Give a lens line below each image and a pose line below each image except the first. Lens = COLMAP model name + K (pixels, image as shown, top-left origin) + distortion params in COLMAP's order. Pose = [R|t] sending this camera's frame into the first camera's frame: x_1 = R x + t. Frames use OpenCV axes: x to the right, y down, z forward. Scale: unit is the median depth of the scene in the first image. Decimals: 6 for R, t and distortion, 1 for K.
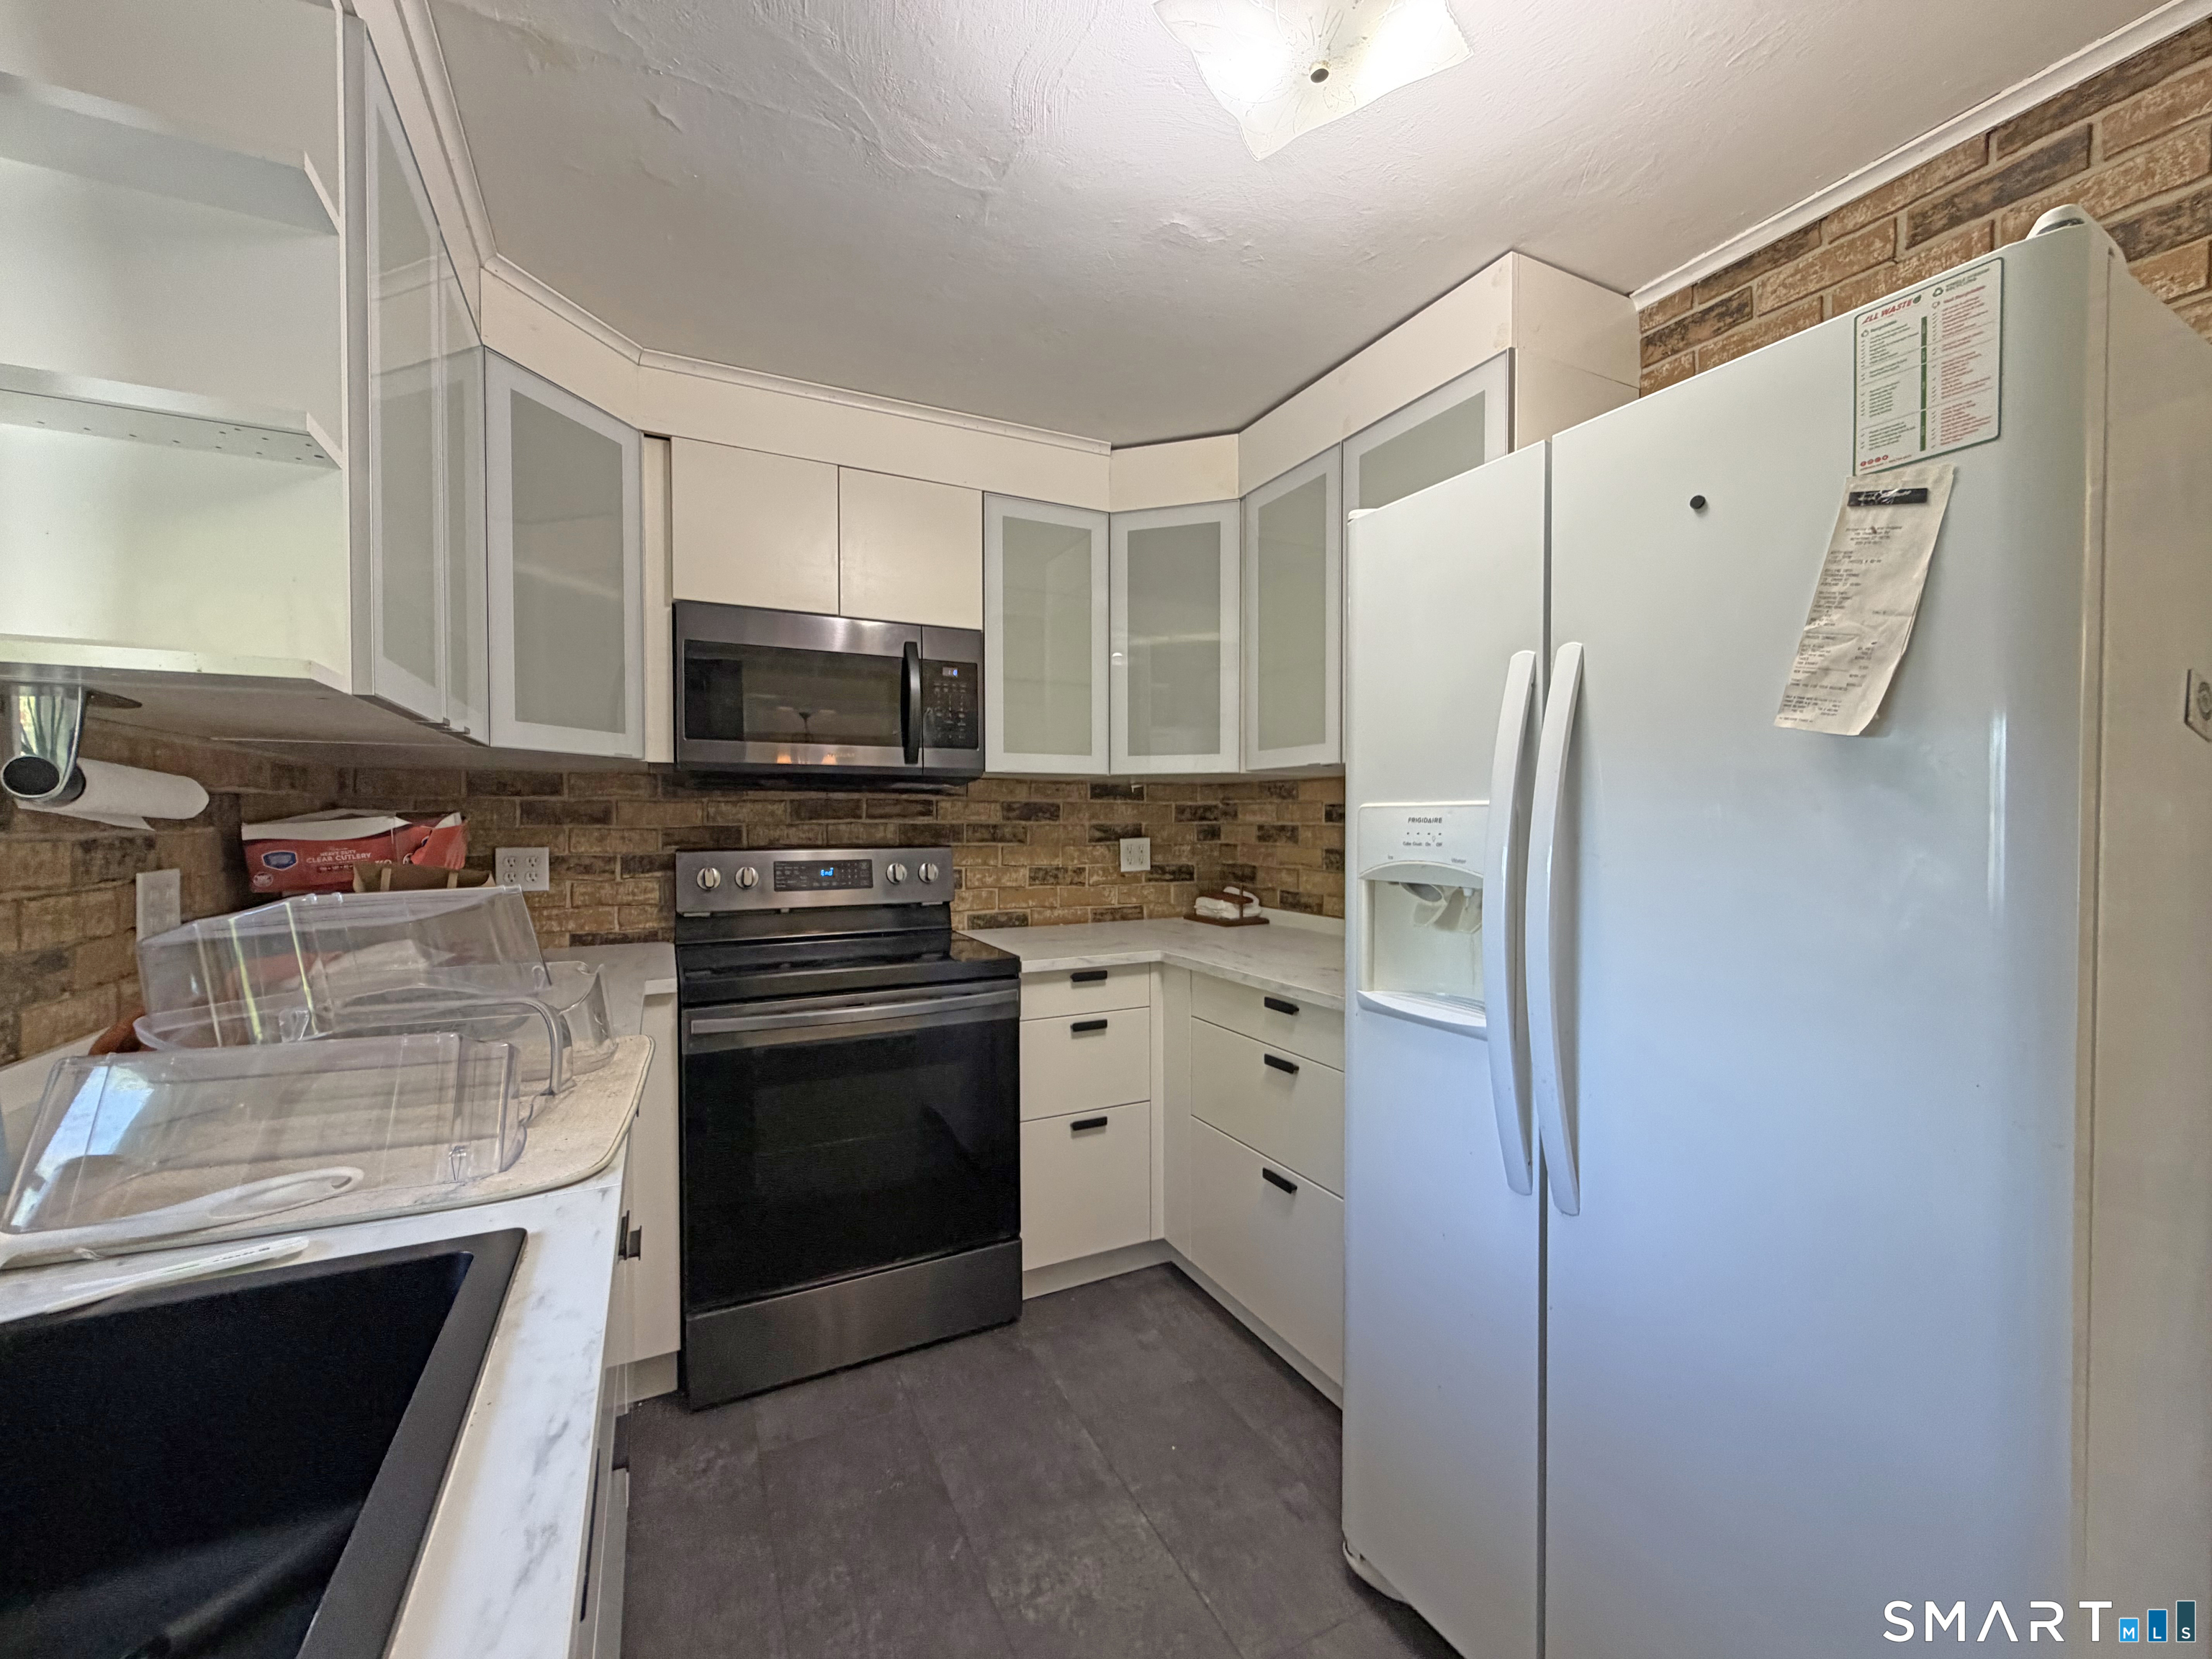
lens RADIAL K [[882.5, 0, 1105.6], [0, 882.5, 833.2], [0, 0, 1]] dist [-0.002478, -0.000174]
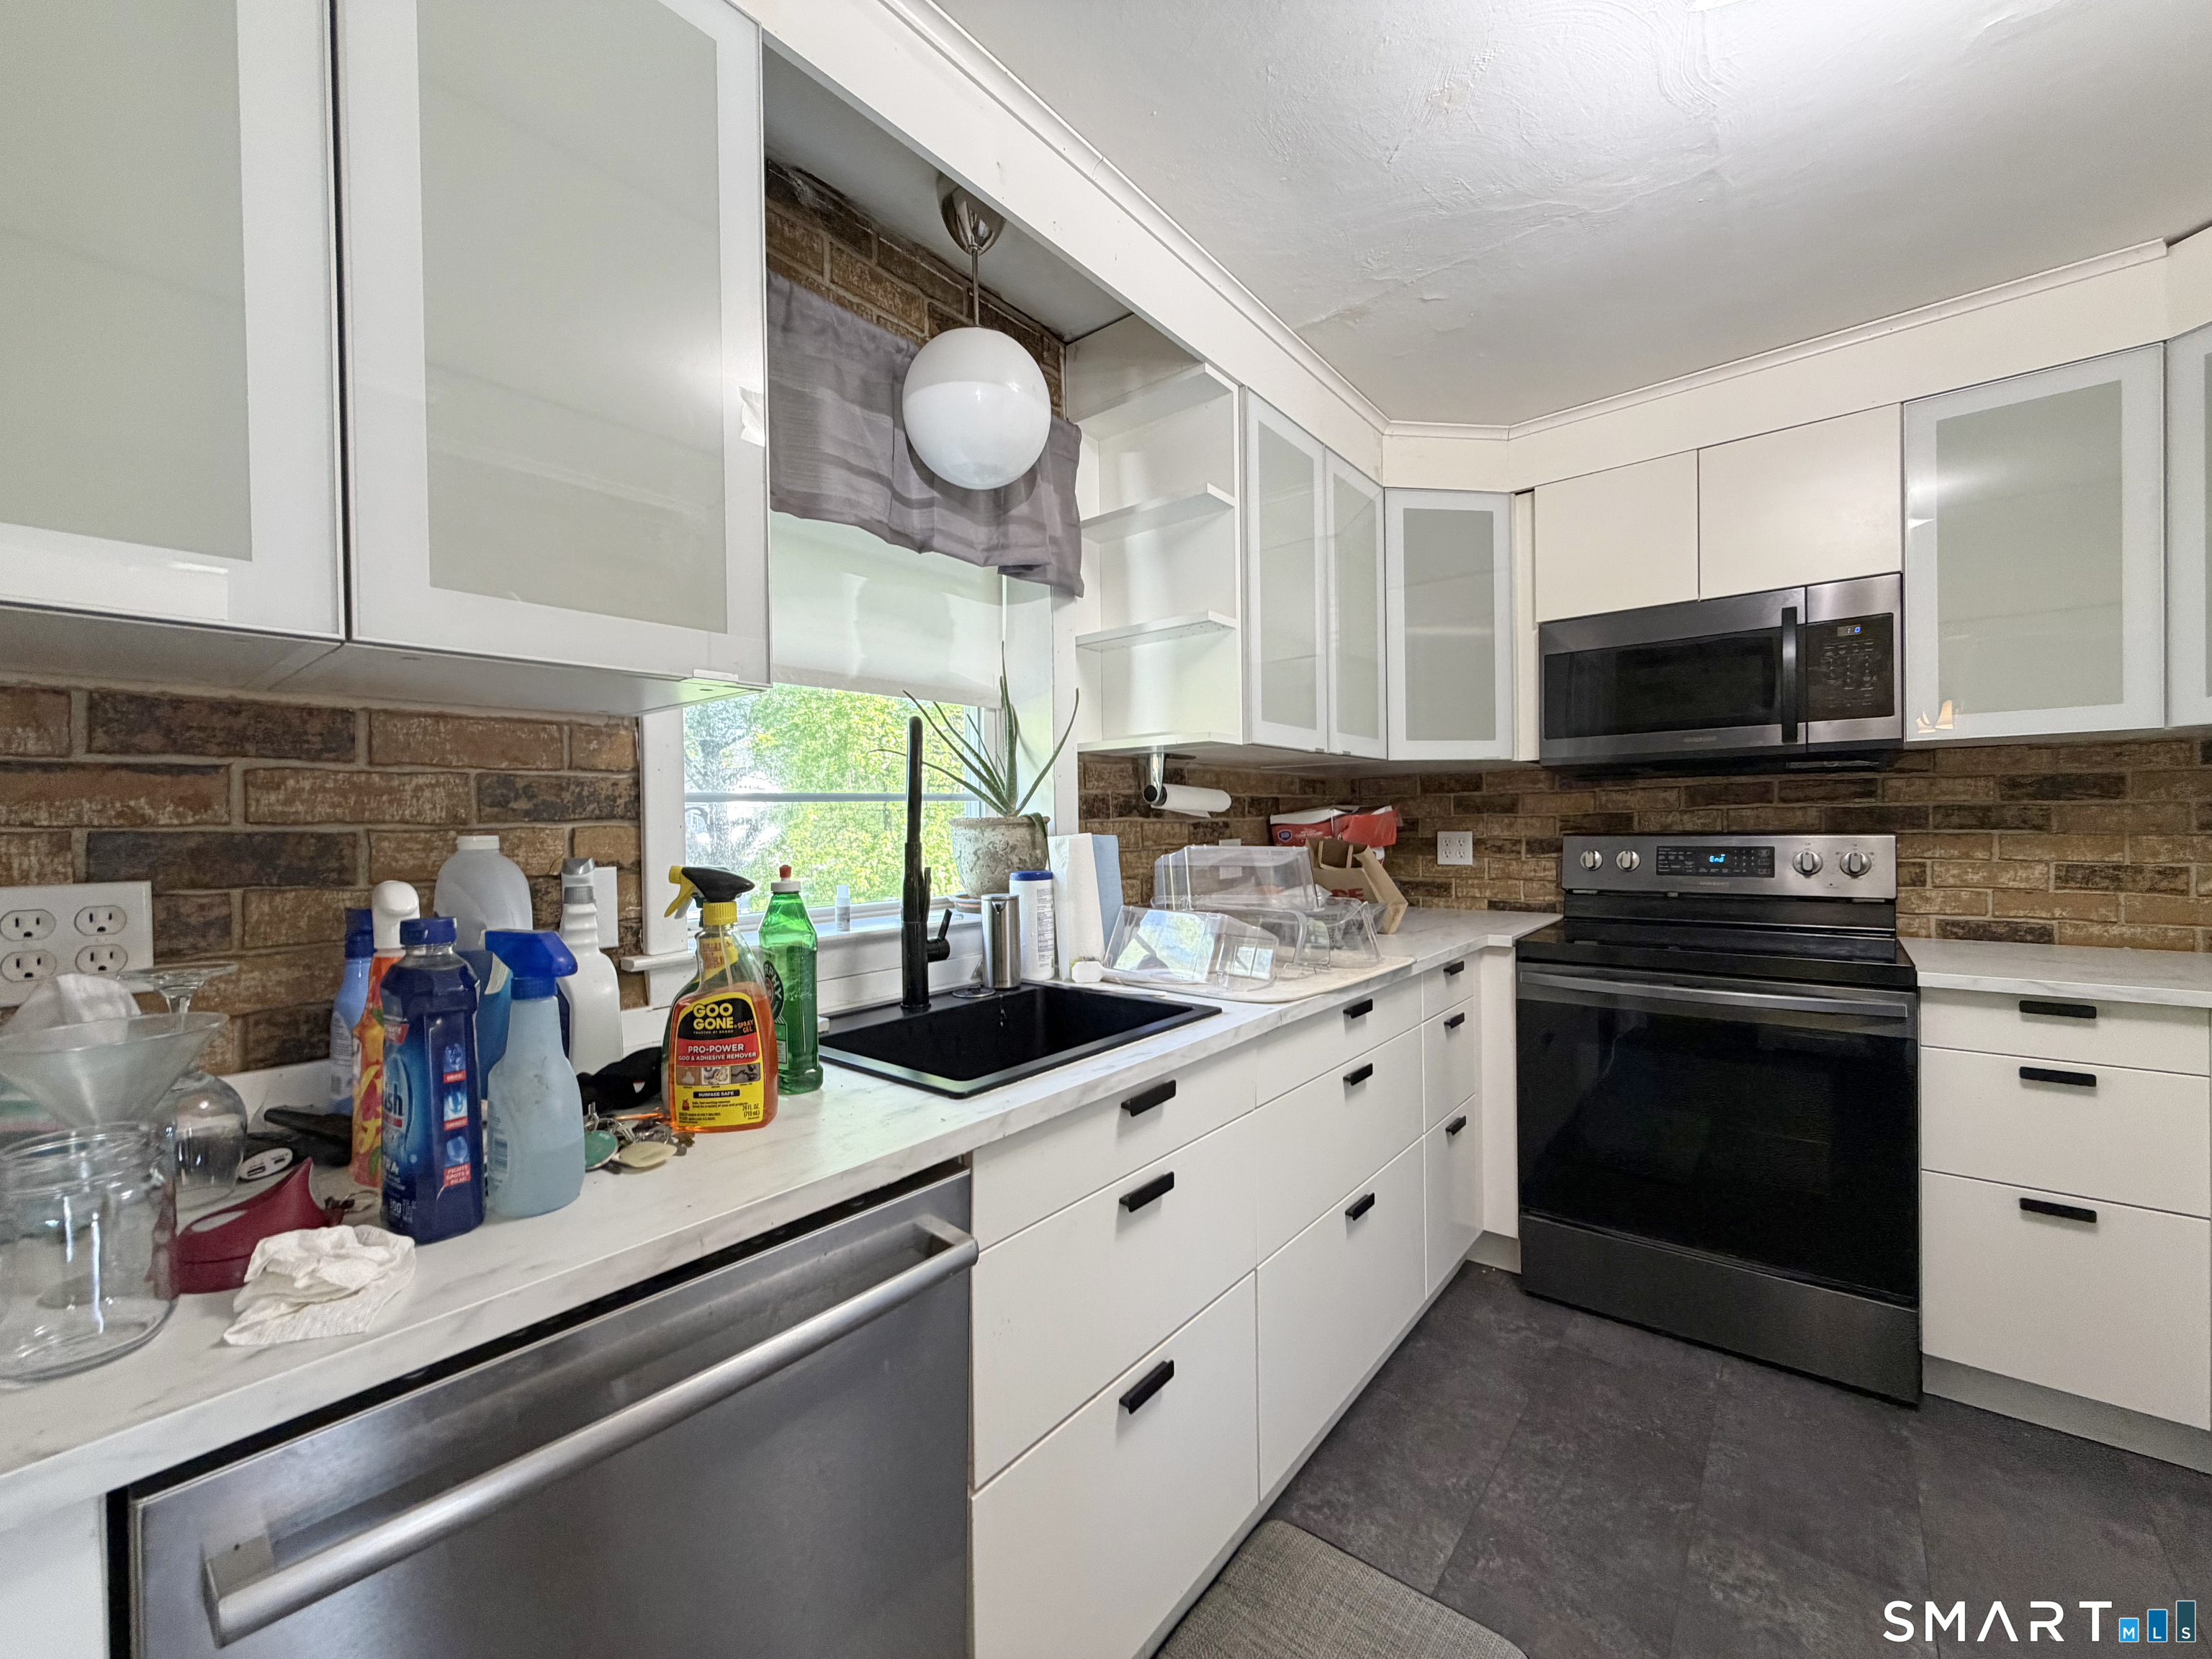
lens RADIAL K [[882.5, 0, 1092.2], [0, 882.5, 832.7], [0, 0, 1]] dist [-0.002478, -0.000174]
pose [[0.399882, 0.004434, -0.916556, 0.326194], [0.001418, 0.999984, 0.005456, 0.009875], [0.916565, -0.003481, 0.399870, -0.027559]]
